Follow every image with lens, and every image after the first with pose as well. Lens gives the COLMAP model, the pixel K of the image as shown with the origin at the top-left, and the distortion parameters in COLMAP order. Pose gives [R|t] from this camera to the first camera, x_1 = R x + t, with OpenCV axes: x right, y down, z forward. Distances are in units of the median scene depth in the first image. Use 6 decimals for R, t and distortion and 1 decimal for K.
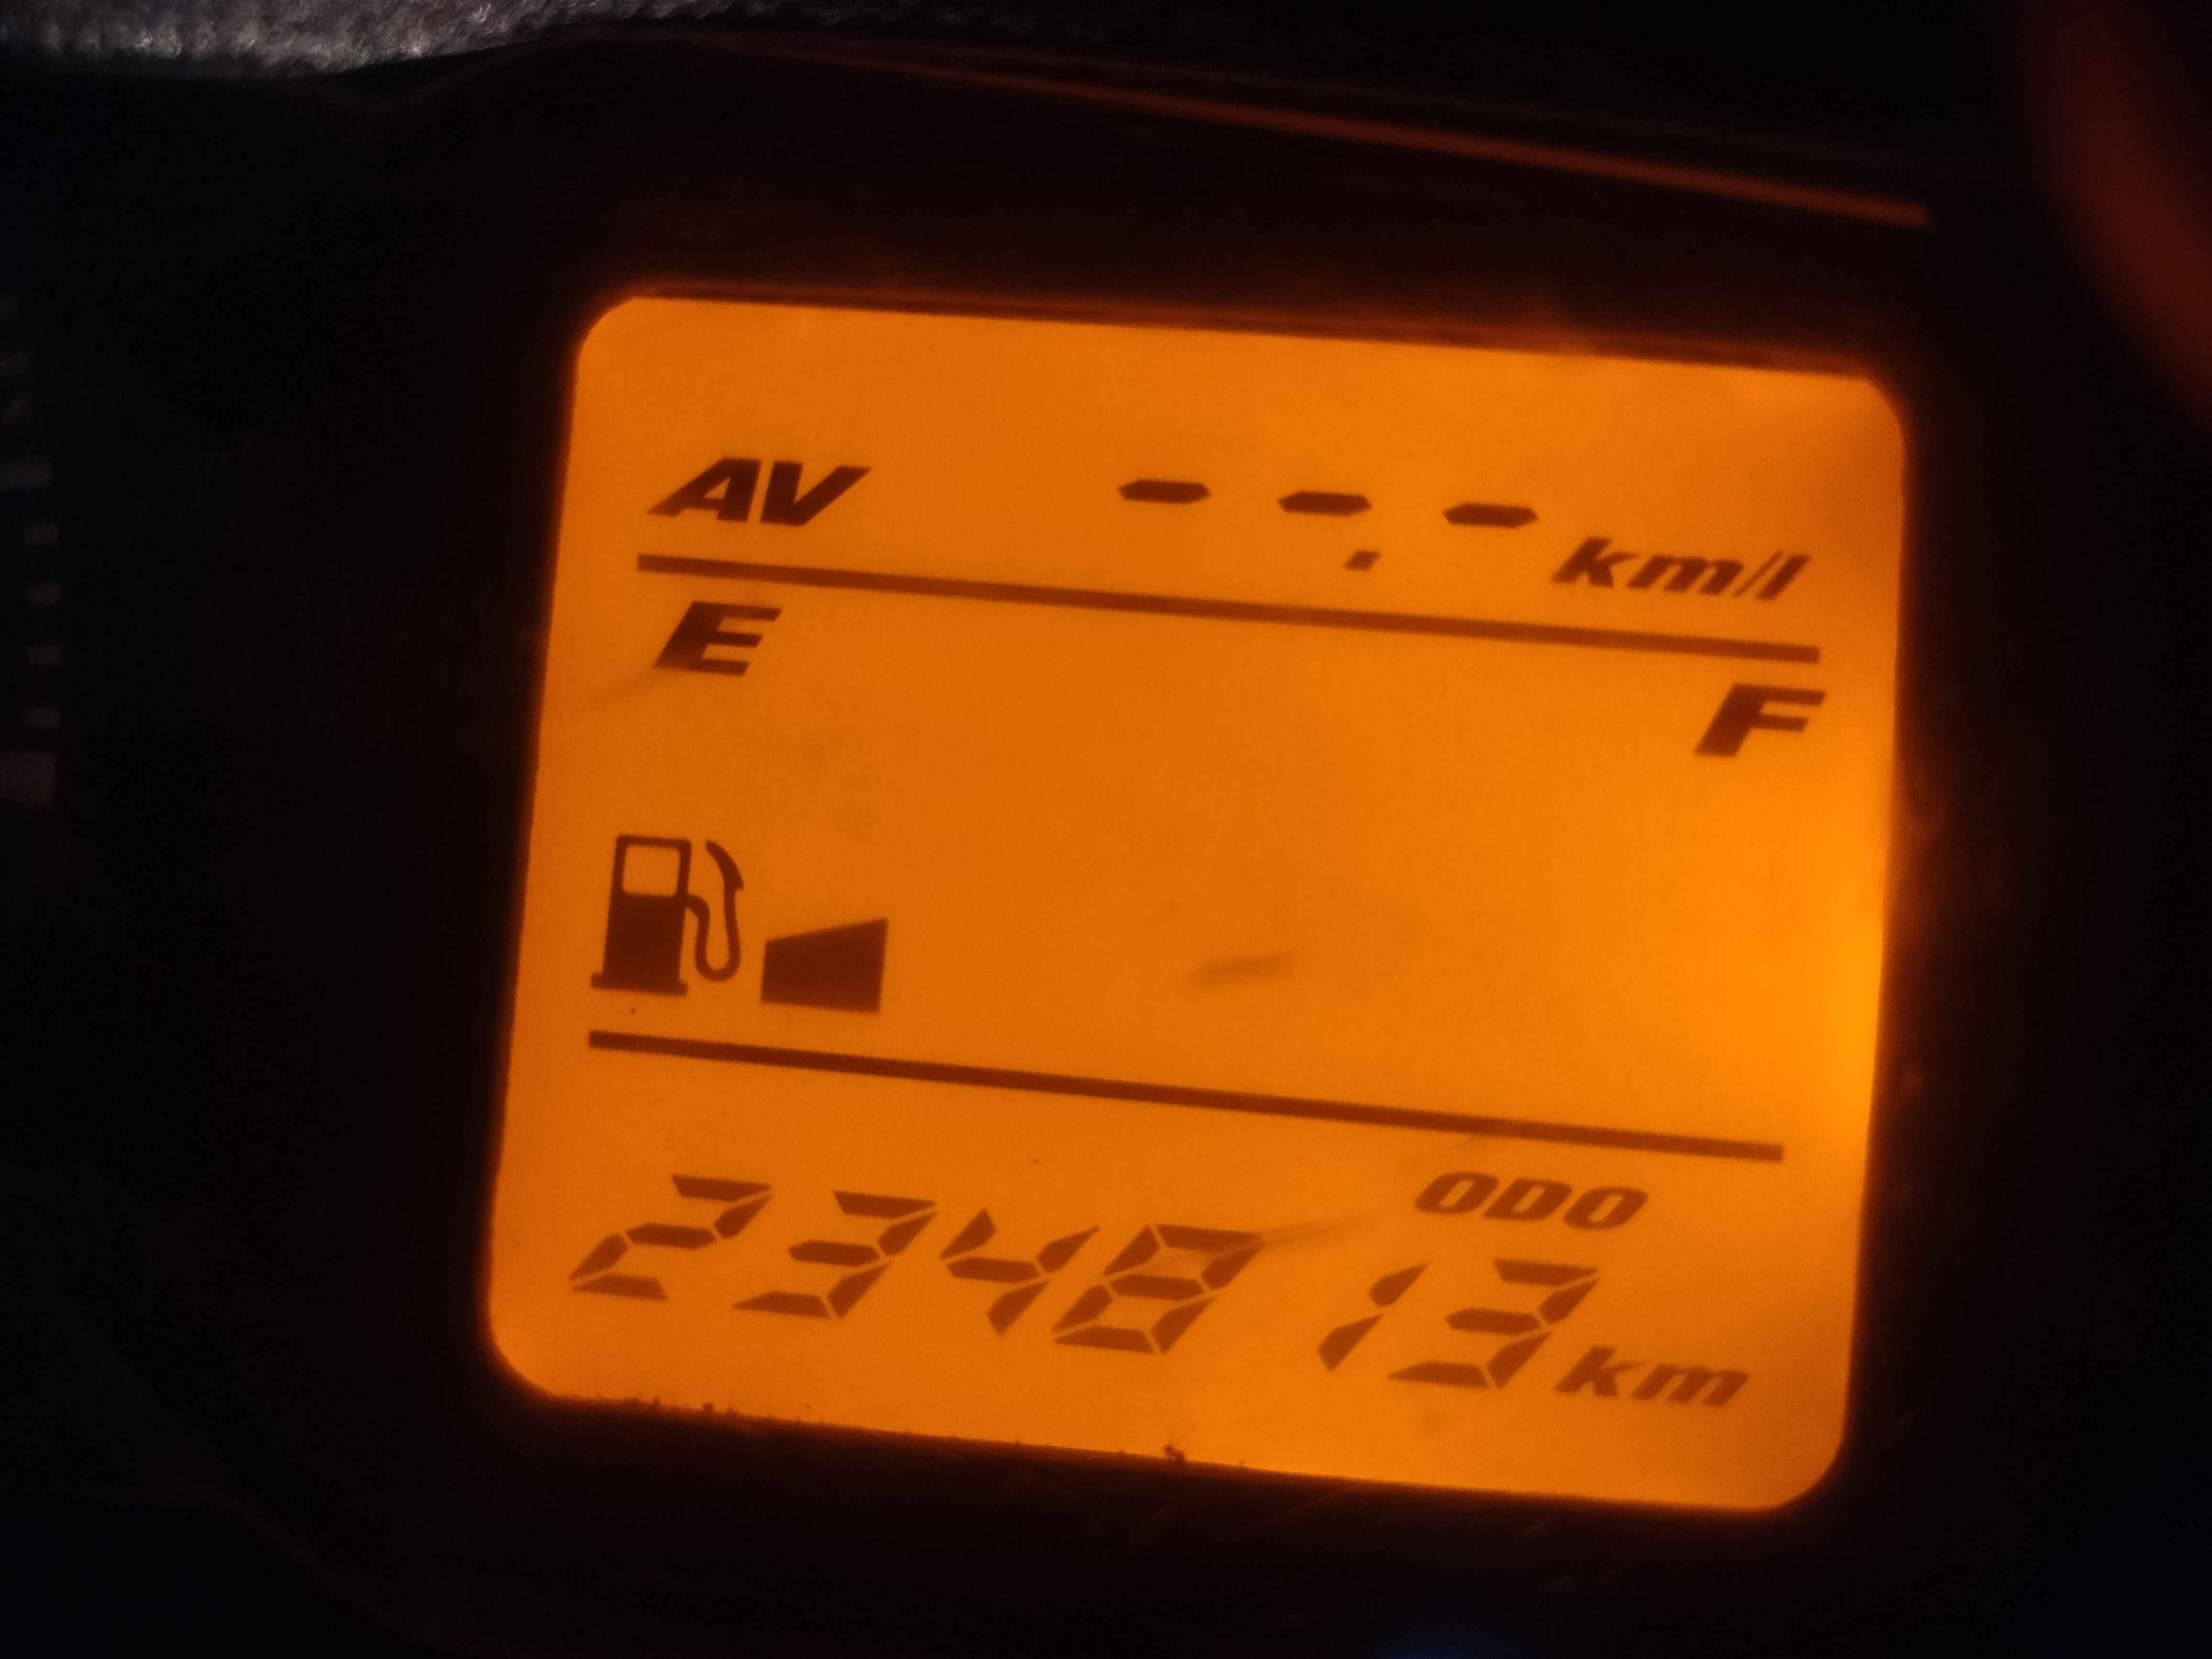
lens RADIAL K [[1751.6, 0, 1143.4], [0, 1751.6, 845.4], [0, 0, 1]] dist [-0.035740, -0.068330]
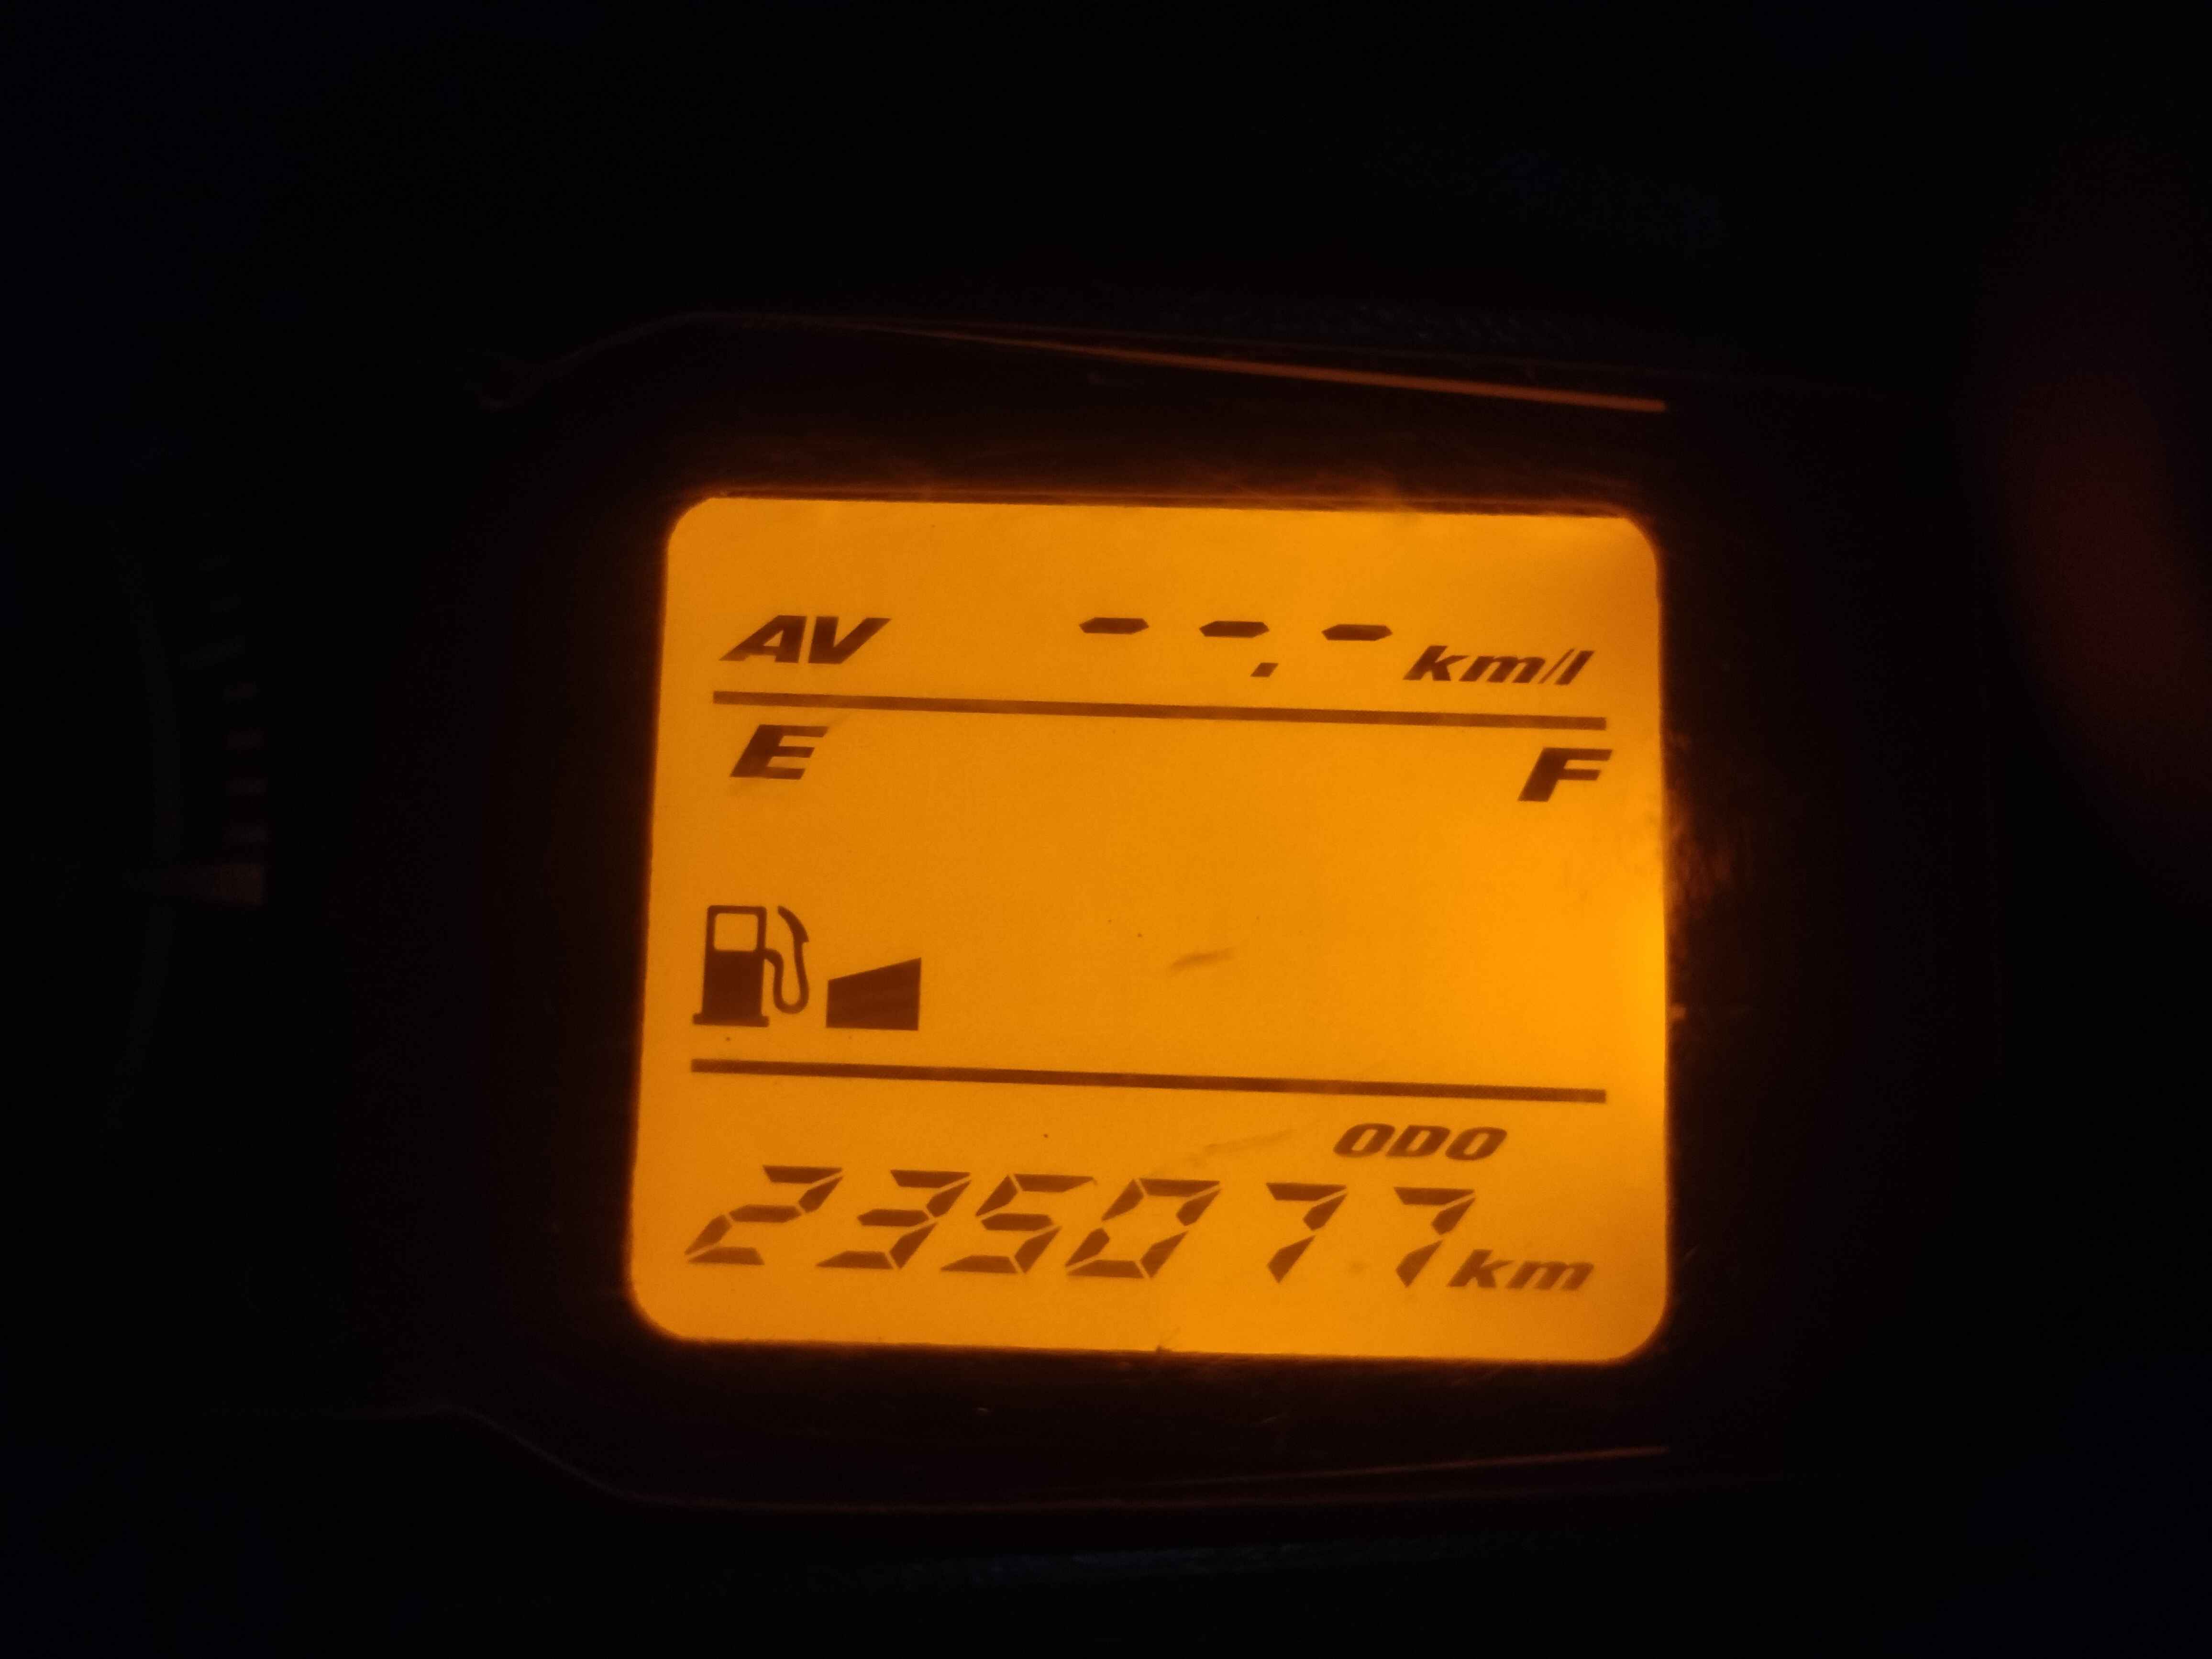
lens RADIAL K [[1751.6, 0, 1111.4], [0, 1751.6, 820.2], [0, 0, 1]] dist [-0.035740, -0.068330]
pose [[0.997133, -0.051551, 0.055393, -0.072150], [0.055410, 0.995969, -0.070538, 0.039677], [-0.051534, 0.073405, 0.995970, -0.322793]]
